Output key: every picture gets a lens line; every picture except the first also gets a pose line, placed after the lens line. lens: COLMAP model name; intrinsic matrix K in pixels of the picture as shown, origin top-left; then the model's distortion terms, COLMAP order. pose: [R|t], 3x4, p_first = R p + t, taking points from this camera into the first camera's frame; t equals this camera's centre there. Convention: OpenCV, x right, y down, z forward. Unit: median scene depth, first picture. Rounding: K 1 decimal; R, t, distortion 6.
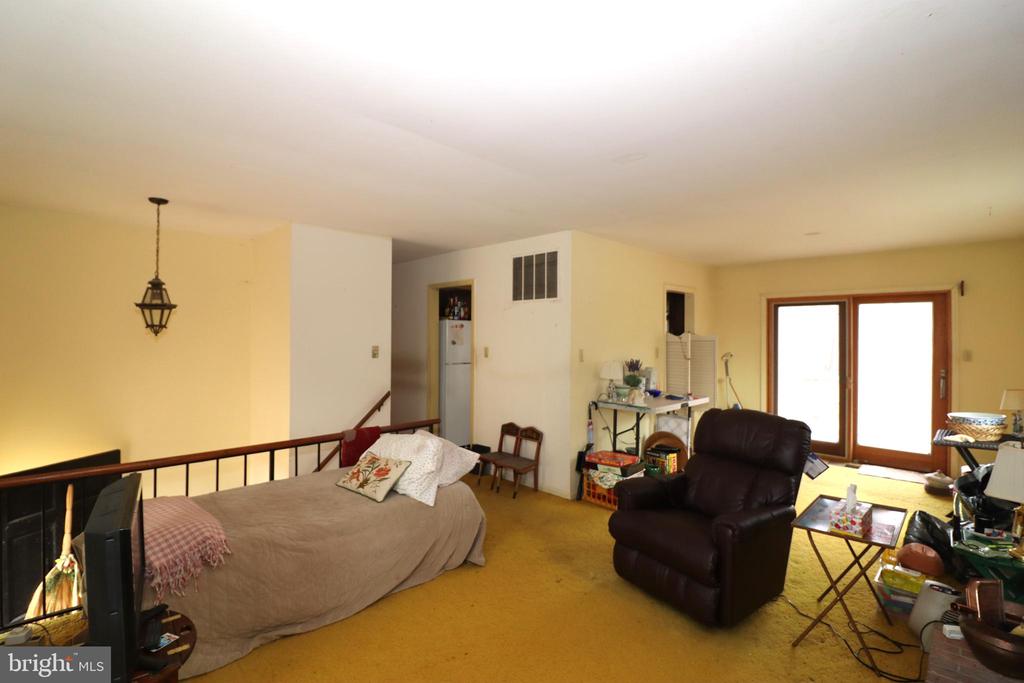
lens RADIAL K [[508.3, 0, 498.8], [0, 508.3, 328.0], [0, 0, 1]] dist [-0.001080, -0.000413]
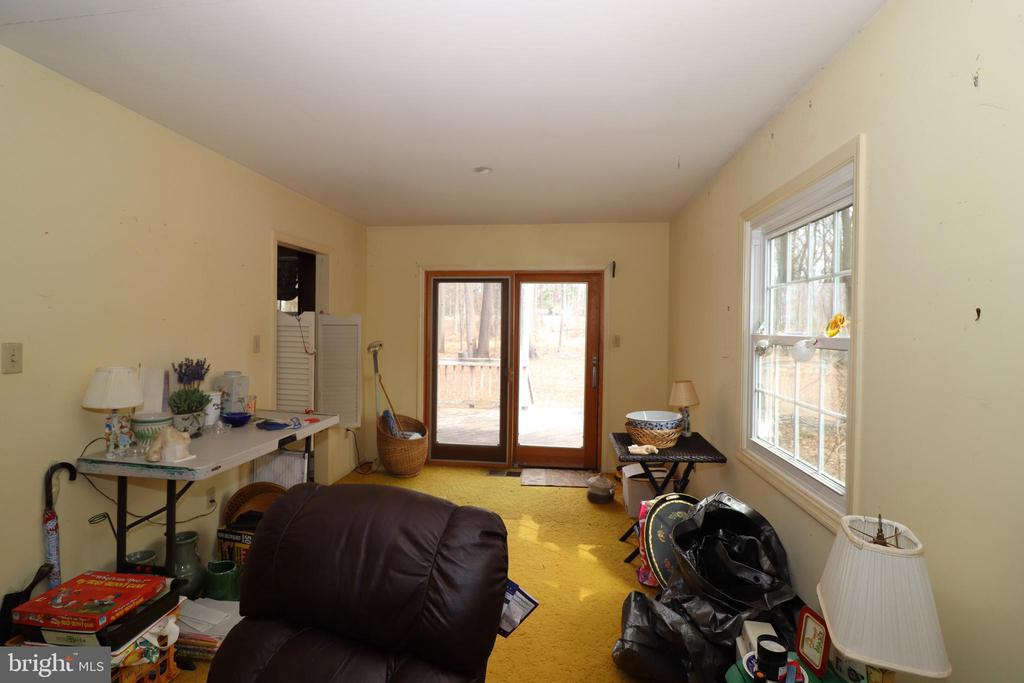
lens RADIAL K [[508.3, 0, 498.8], [0, 508.3, 328.0], [0, 0, 1]] dist [-0.001080, -0.000413]
pose [[0.808217, 0.000102, 0.588885, 0.213791], [-0.017268, 0.999574, 0.023527, 0.013213], [-0.588632, -0.029184, 0.807875, 0.405487]]
